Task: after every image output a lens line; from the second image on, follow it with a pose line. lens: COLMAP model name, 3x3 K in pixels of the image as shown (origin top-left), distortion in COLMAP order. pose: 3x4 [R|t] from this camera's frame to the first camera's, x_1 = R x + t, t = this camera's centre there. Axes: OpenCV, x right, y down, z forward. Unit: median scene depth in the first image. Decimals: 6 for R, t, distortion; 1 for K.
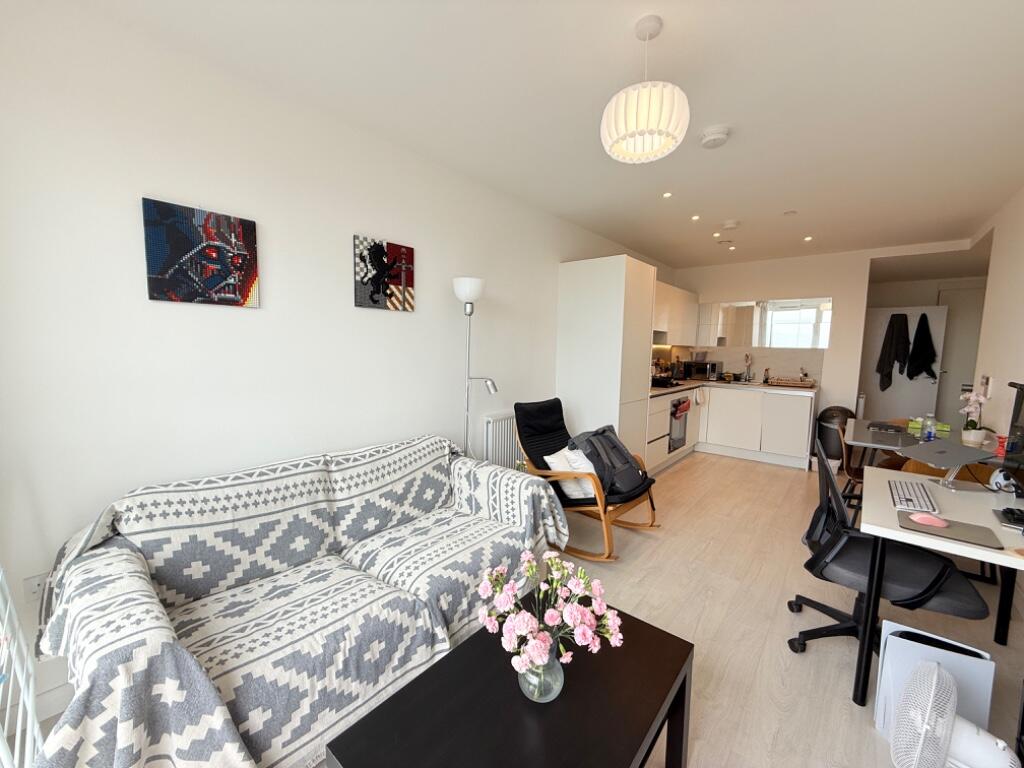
lens RADIAL K [[406.1, 0, 512.4], [0, 406.1, 384.5], [0, 0, 1]] dist [0.001802, 0.000178]
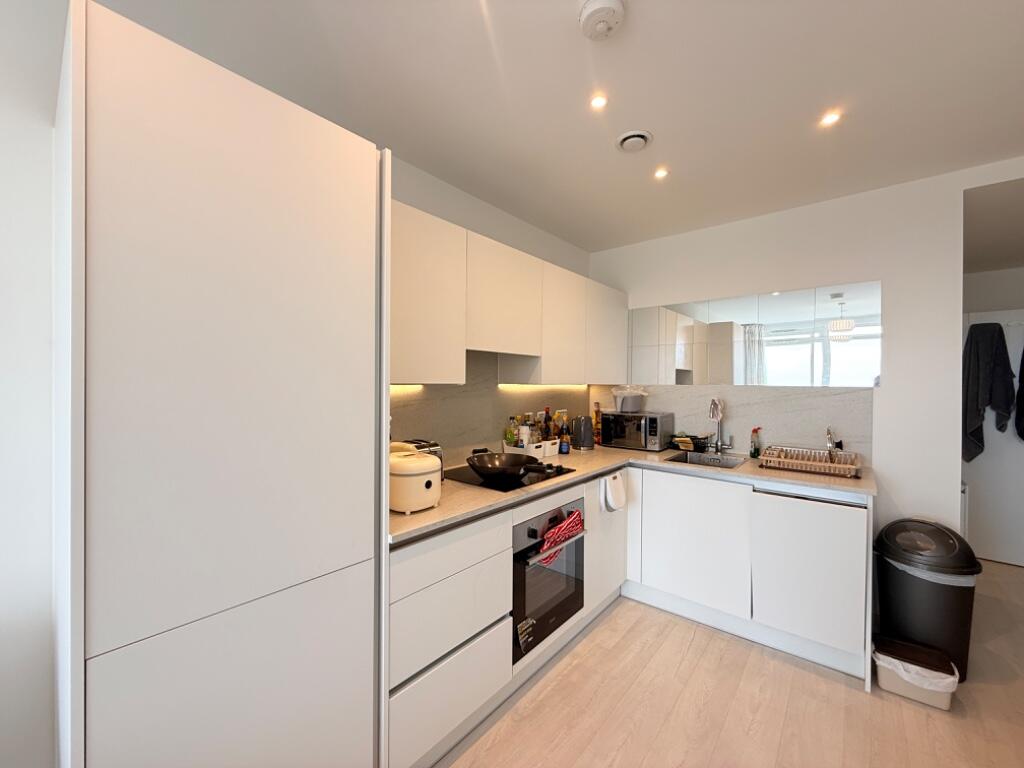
lens RADIAL K [[406.1, 0, 507.2], [0, 406.1, 386.5], [0, 0, 1]] dist [0.001802, 0.000178]
pose [[0.999938, -0.010854, -0.002499, 0.380589], [0.010593, 0.996085, -0.087758, -0.058764], [0.003441, 0.087726, 0.996139, 0.586221]]
